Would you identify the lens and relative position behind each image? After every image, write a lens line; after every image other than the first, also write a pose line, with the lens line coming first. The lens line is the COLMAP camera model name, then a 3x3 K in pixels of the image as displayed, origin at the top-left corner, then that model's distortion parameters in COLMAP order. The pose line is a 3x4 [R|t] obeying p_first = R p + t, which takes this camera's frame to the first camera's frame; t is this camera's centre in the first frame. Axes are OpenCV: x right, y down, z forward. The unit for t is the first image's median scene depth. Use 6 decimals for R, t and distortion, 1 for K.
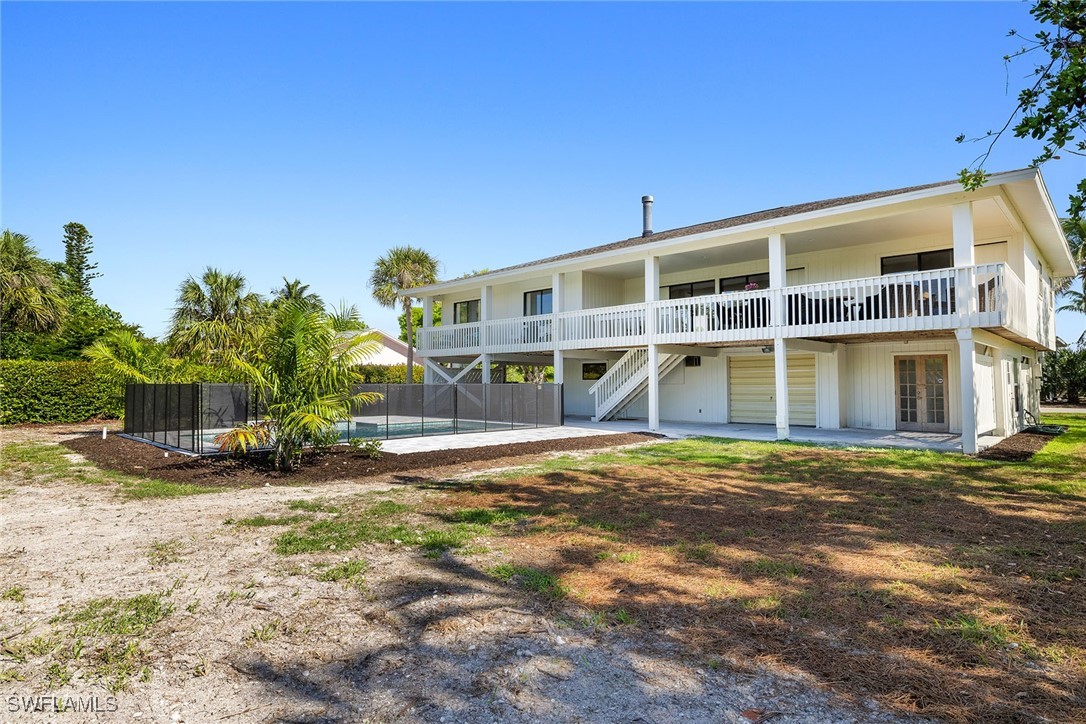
lens RADIAL K [[603.0, 0, 544.1], [0, 603.0, 357.7], [0, 0, 1]] dist [0.000310, -0.000021]
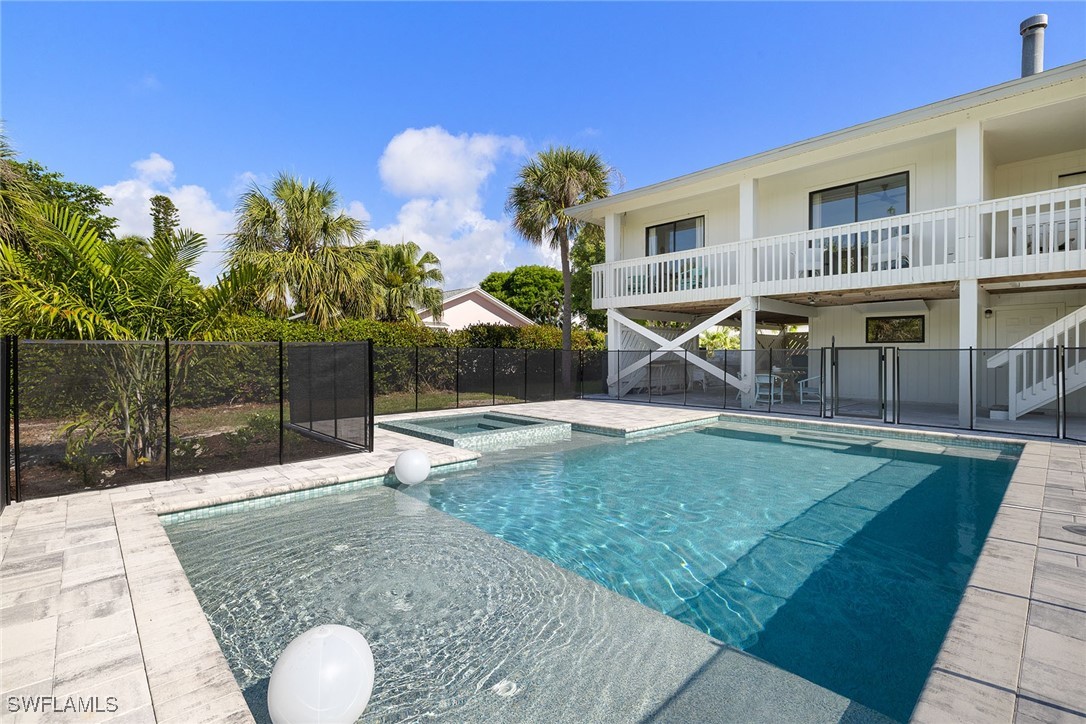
lens RADIAL K [[502.5, 0, 542.8], [0, 502.5, 360.8], [0, 0, 1]] dist [0.003392, 0.000256]
pose [[0.998907, 0.002471, -0.046685, -0.241841], [0.000303, 0.998239, 0.059323, 0.022808], [0.046750, -0.059273, 0.997147, 0.447084]]
